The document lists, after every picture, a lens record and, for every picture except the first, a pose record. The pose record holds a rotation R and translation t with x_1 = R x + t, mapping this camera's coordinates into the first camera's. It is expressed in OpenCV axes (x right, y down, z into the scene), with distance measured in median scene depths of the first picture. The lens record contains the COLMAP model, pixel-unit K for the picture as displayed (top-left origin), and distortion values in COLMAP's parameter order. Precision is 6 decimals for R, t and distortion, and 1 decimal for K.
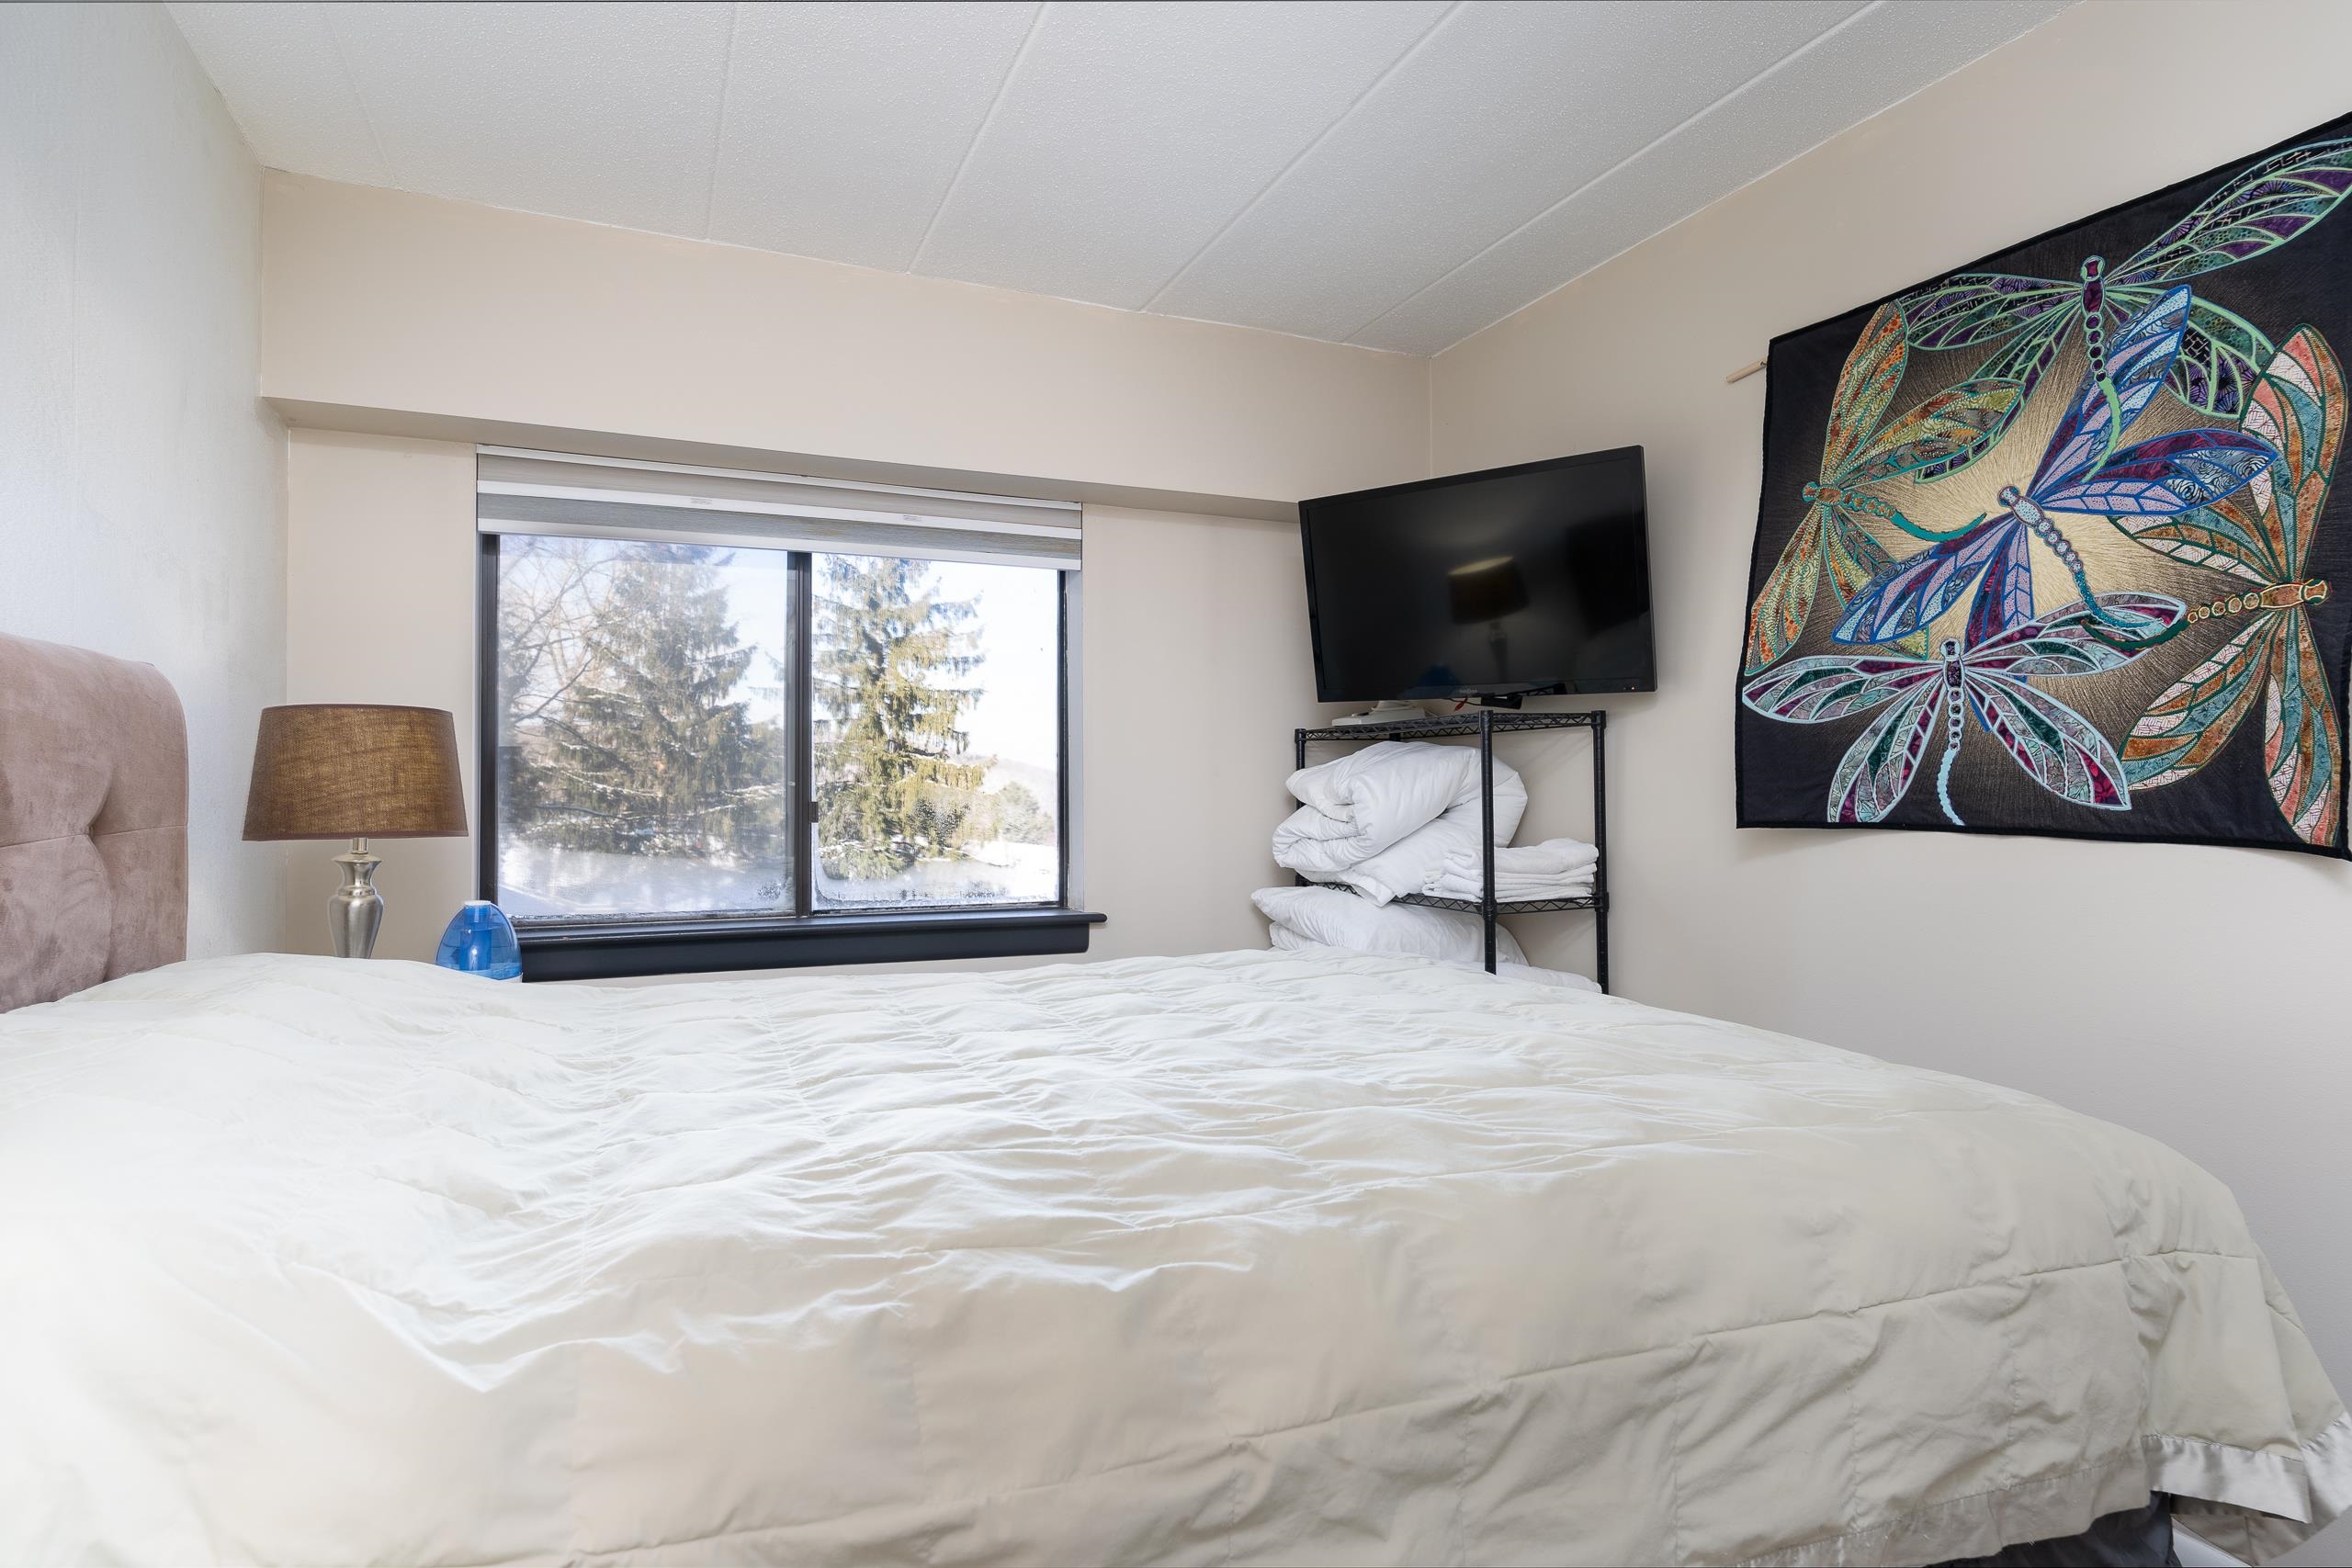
lens RADIAL K [[1255.1, 0, 1176.0], [0, 1255.1, 784.0], [0, 0, 1]] dist [0.001511, -0.009711]
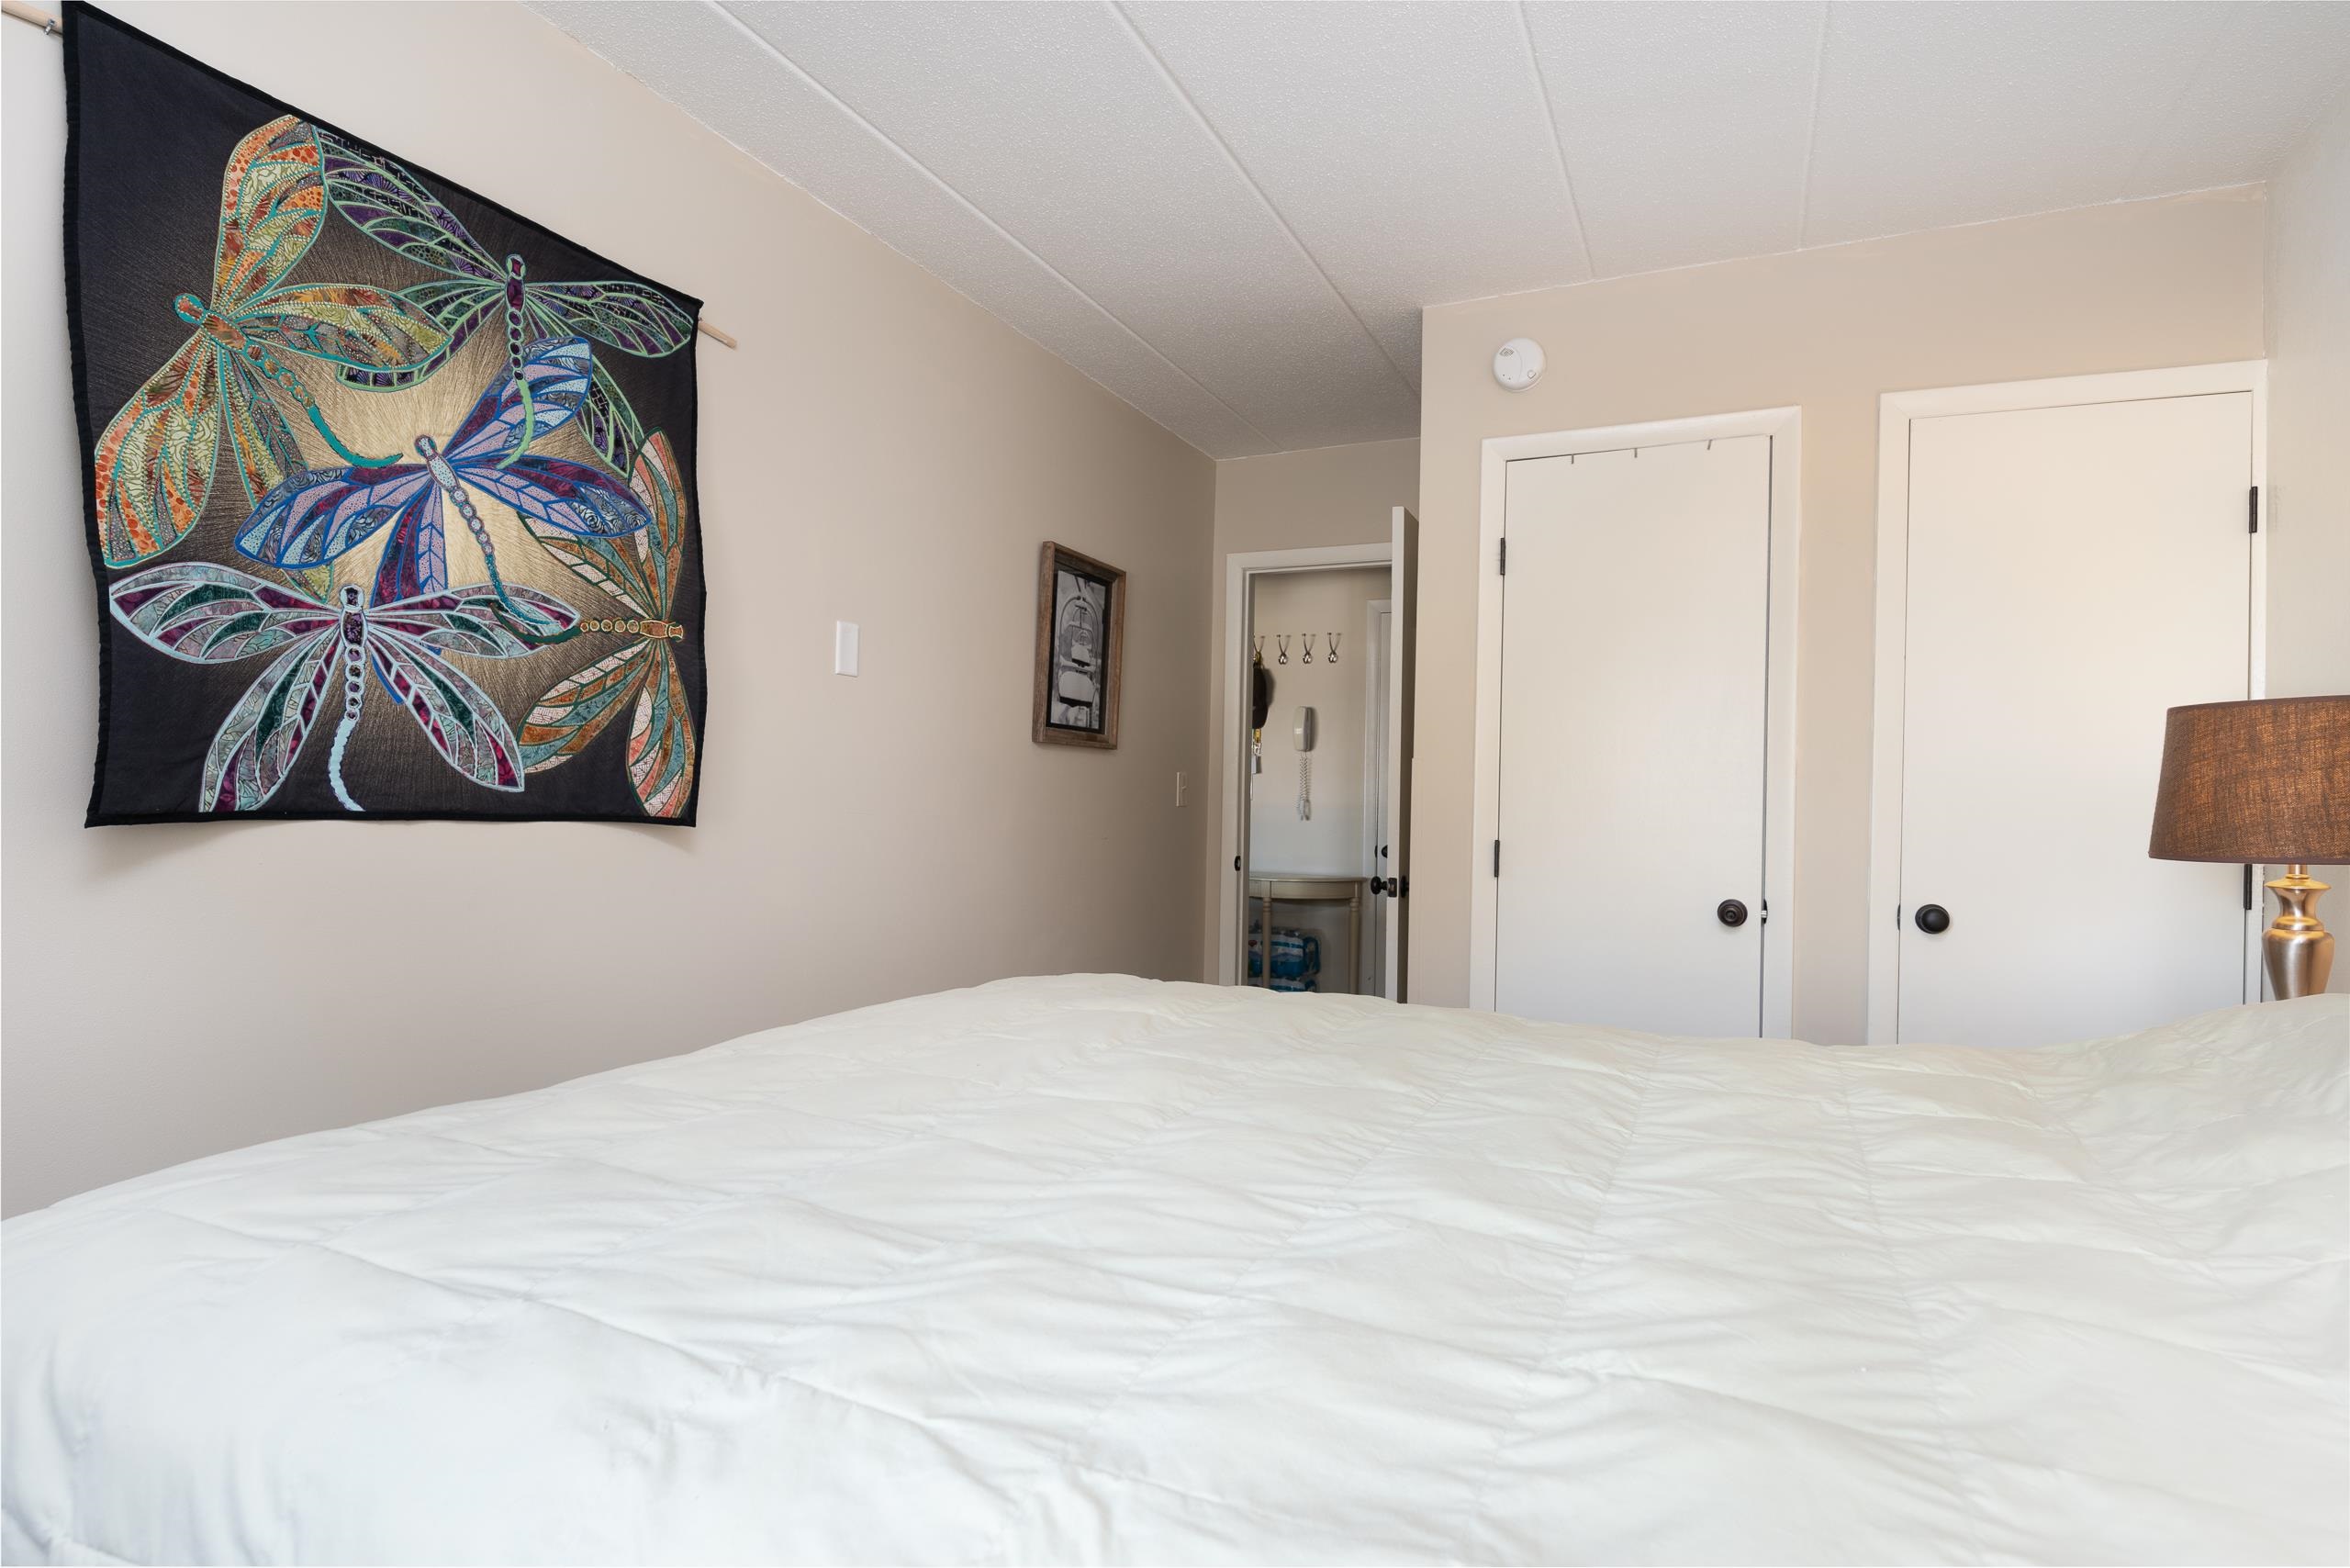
lens RADIAL K [[1254.2, 0, 1175.0], [0, 1254.2, 784.0], [0, 0, 1]] dist [0.001511, -0.009711]
pose [[-0.683436, -0.005856, 0.729987, -0.373448], [-0.020833, 0.999717, -0.011485, 0.013794], [-0.729713, -0.023057, -0.683364, 1.229535]]
